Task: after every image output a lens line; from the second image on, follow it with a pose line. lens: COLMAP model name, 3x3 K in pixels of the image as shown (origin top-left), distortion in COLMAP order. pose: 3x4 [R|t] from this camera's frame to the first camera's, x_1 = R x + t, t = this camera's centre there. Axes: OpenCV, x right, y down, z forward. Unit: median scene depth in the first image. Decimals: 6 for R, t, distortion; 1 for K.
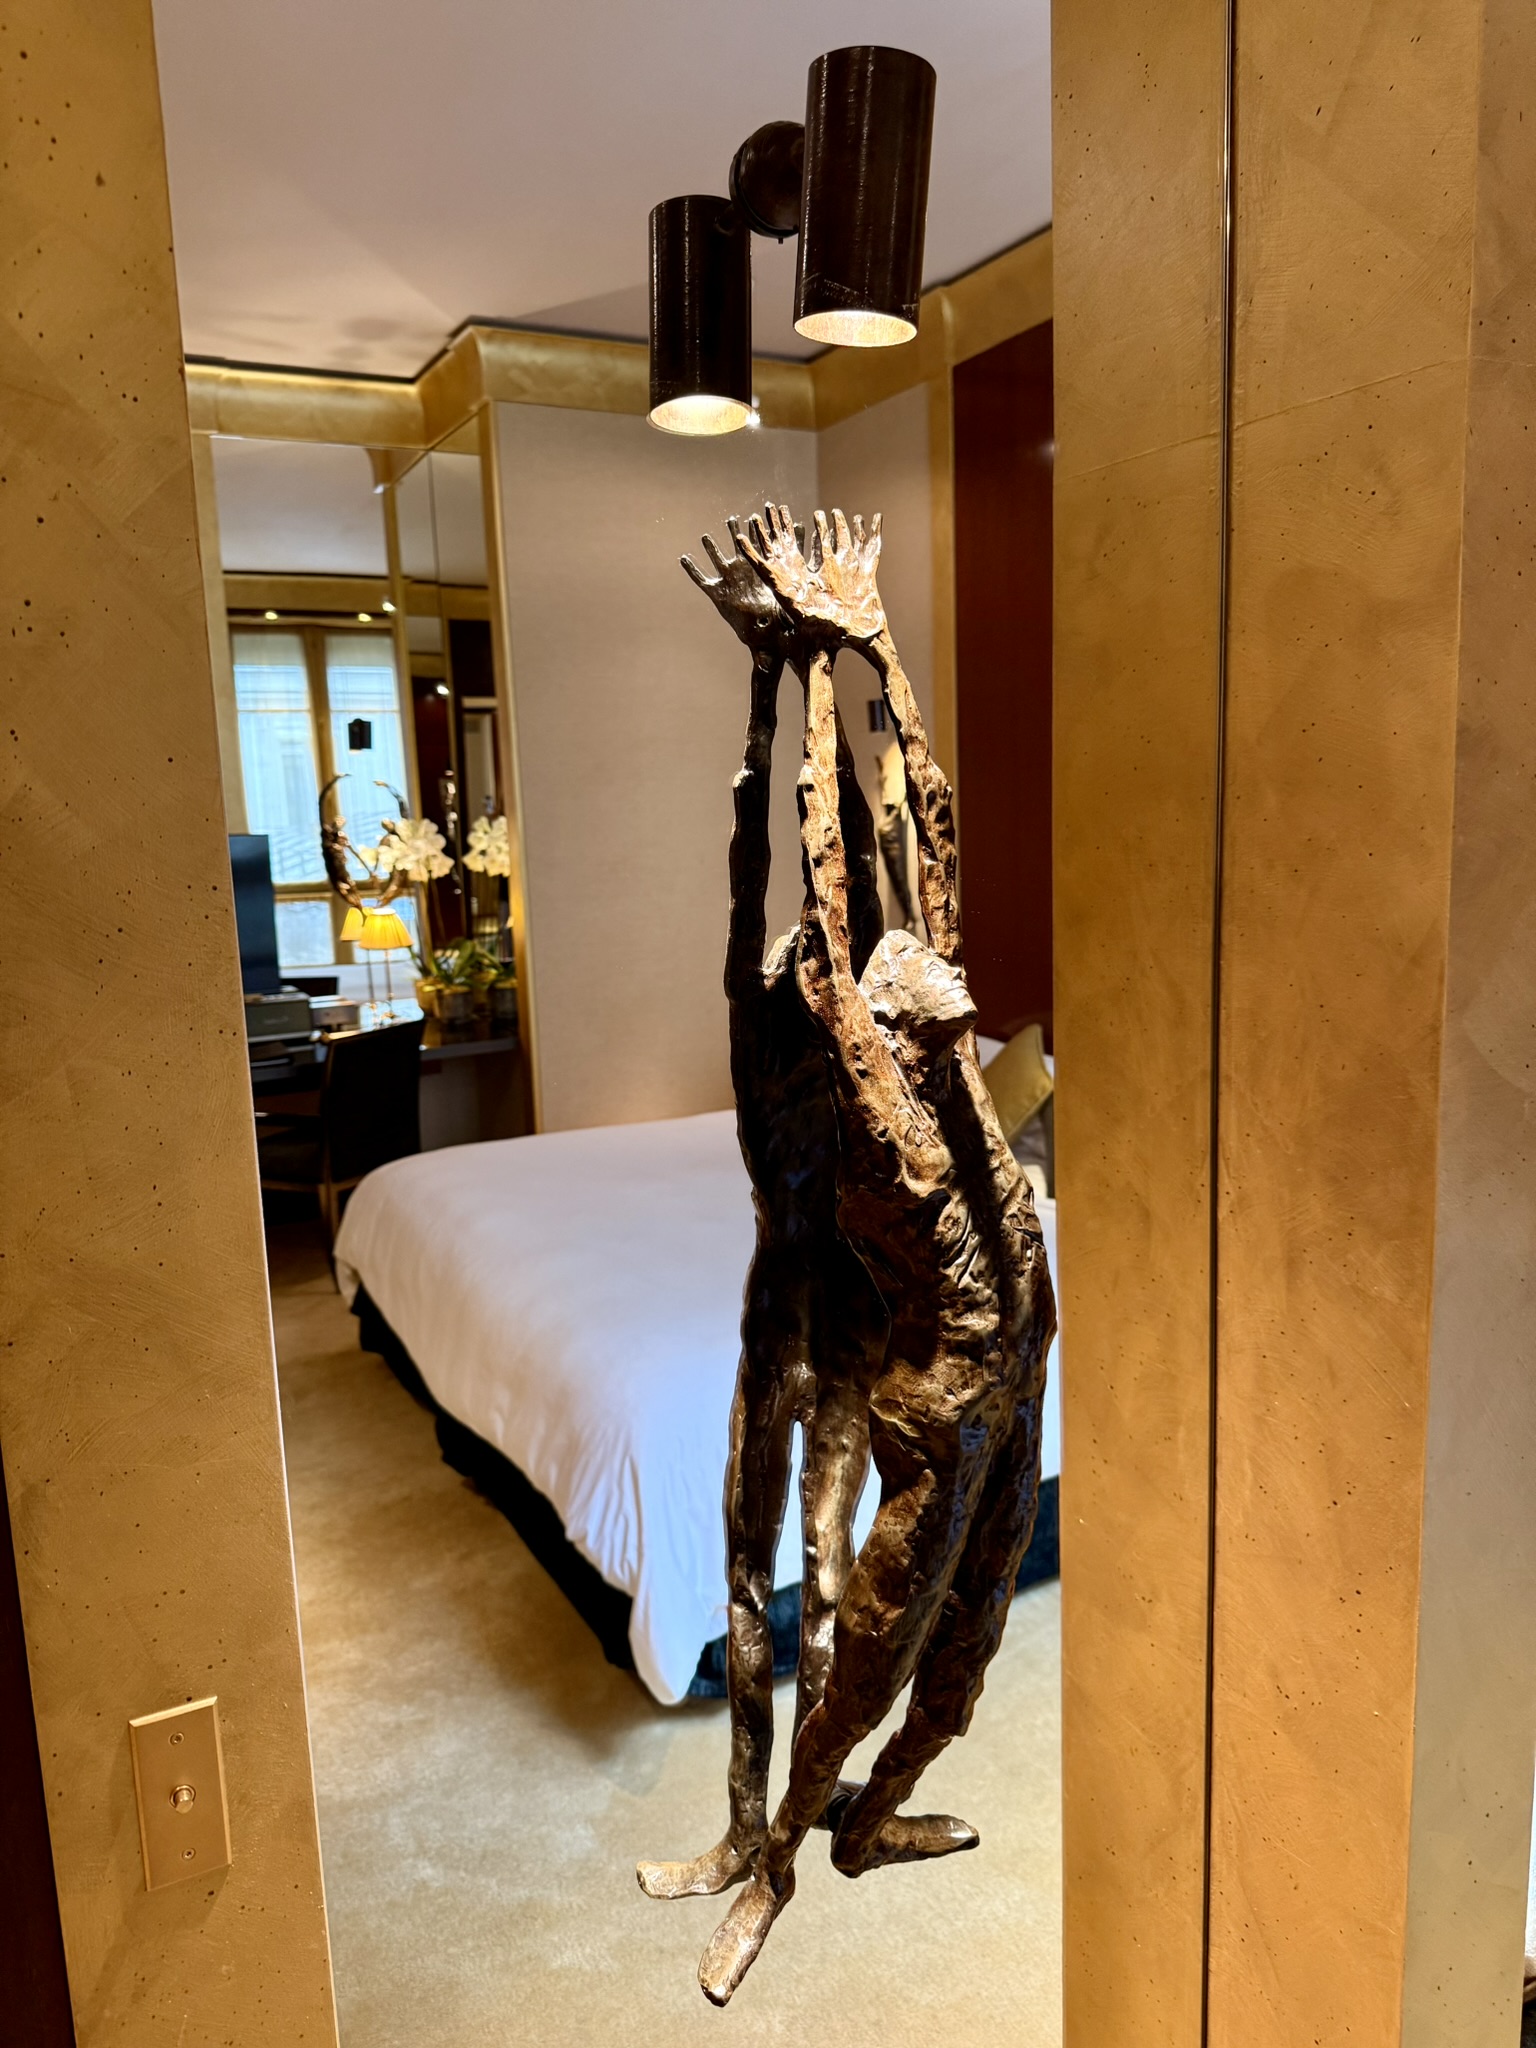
lens RADIAL K [[1433.8, 0, 768.0], [0, 1433.8, 1024.0], [0, 0, 1]] dist [0.041578, -0.000548]
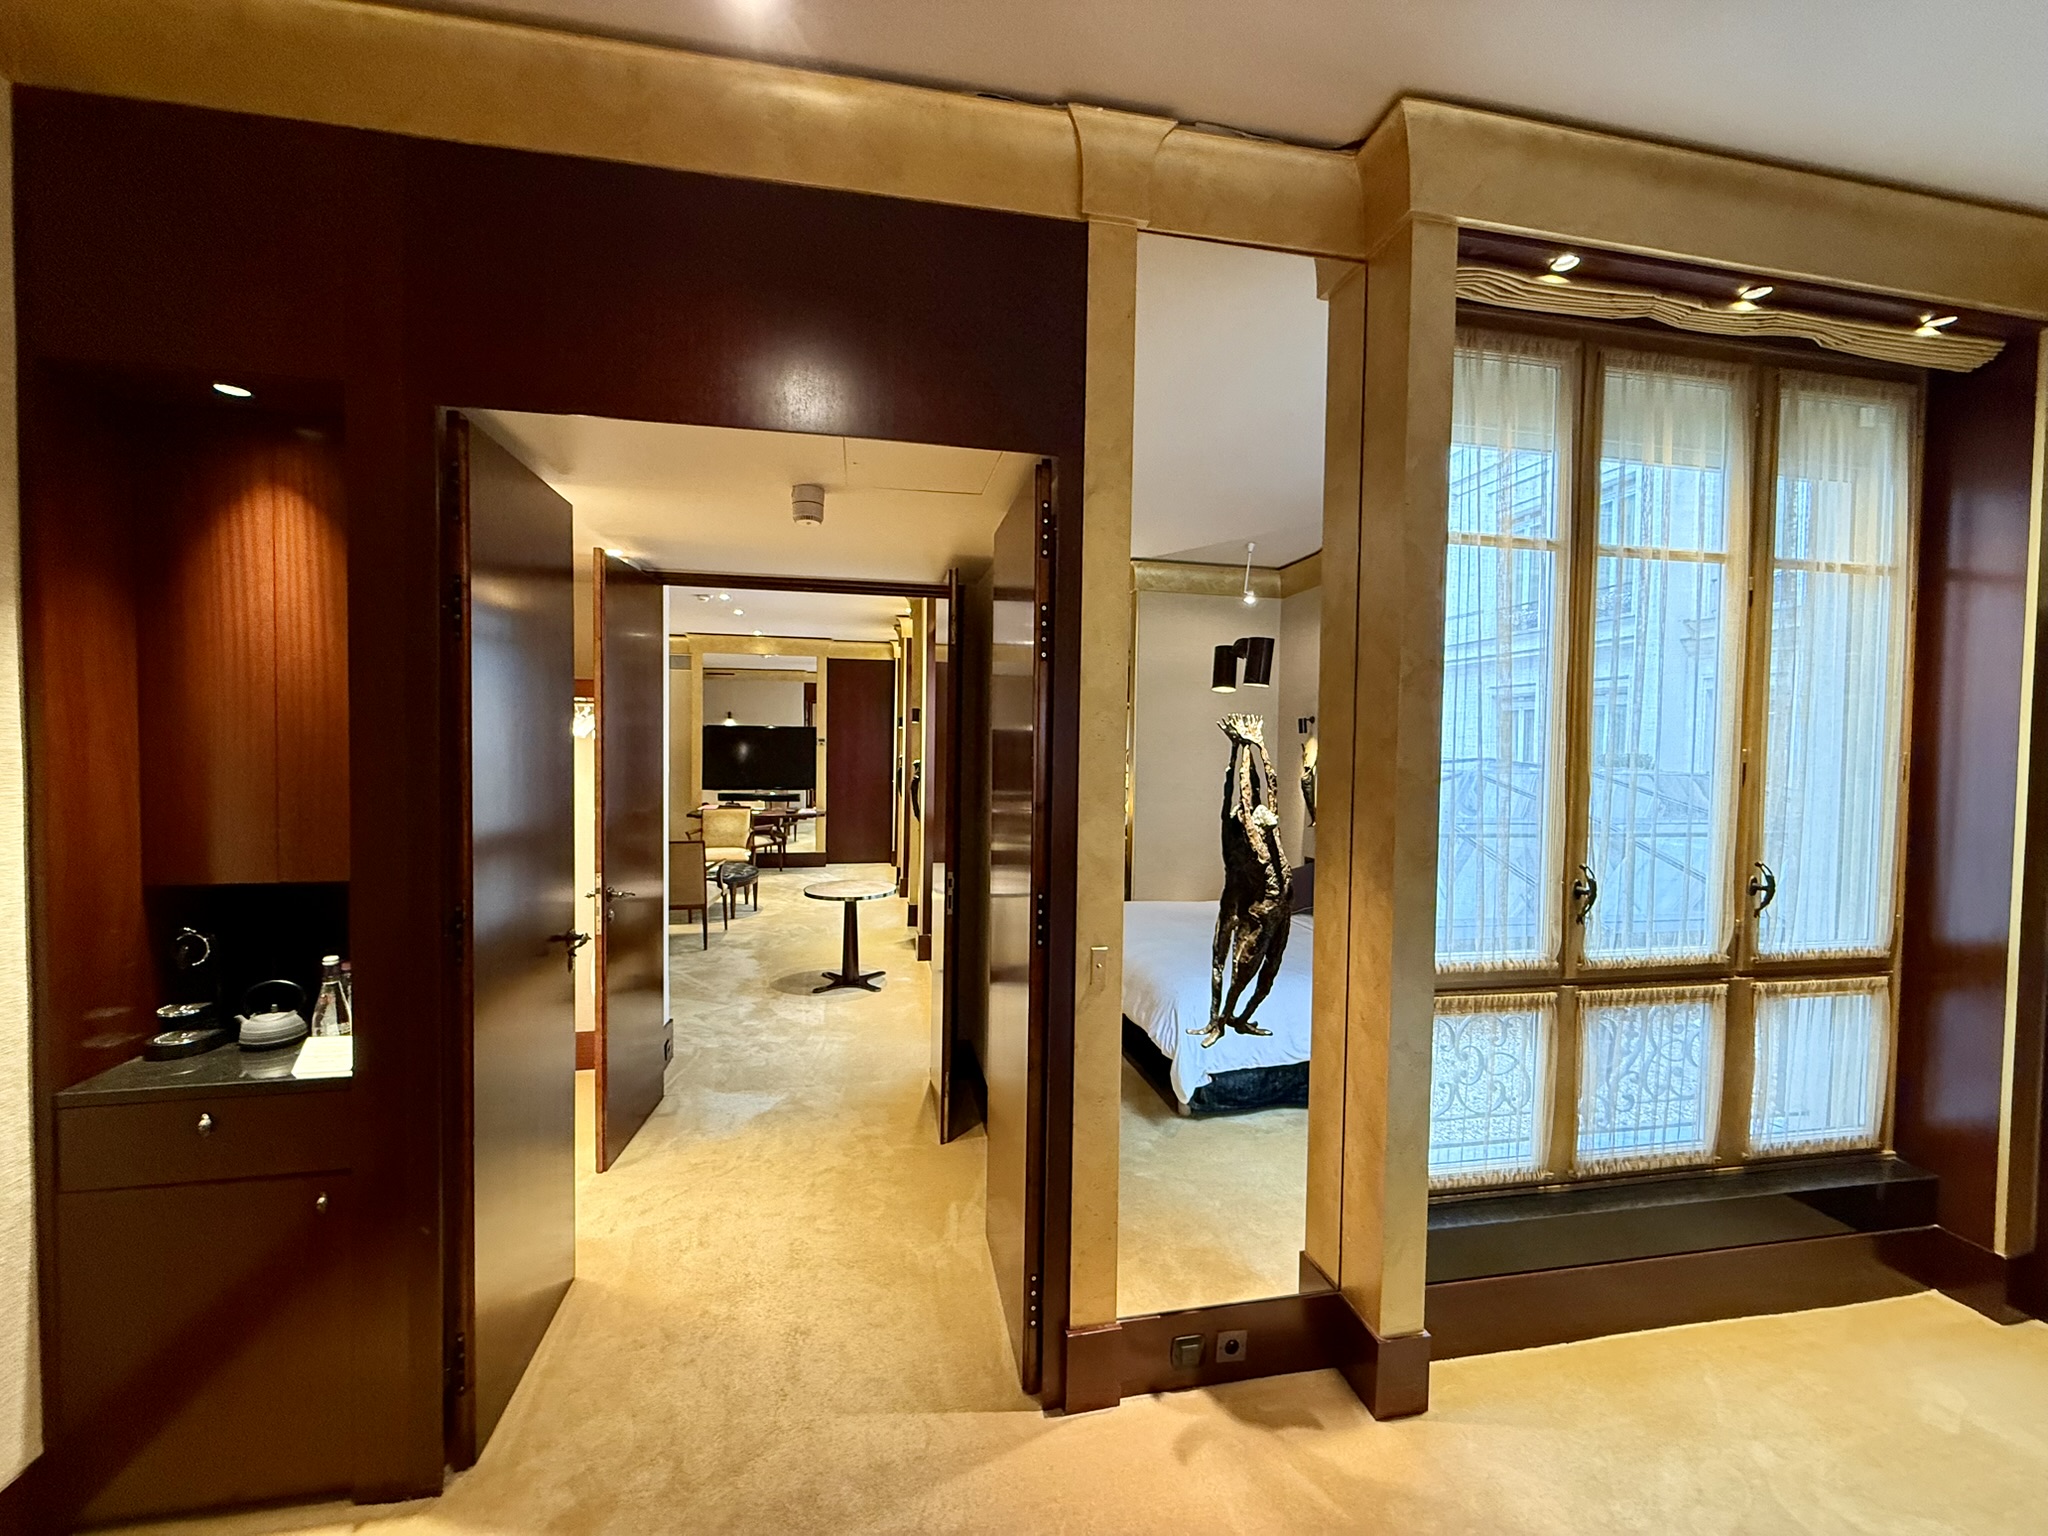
lens RADIAL K [[809.2, 0, 1024.0], [0, 809.2, 768.0], [0, 0, 1]] dist [0.000000, 0.000194]
pose [[0.959976, 0.057975, -0.274015, 0.062956], [-0.093395, 0.988608, -0.118031, 0.185200], [0.264050, 0.138899, 0.954455, -1.605827]]
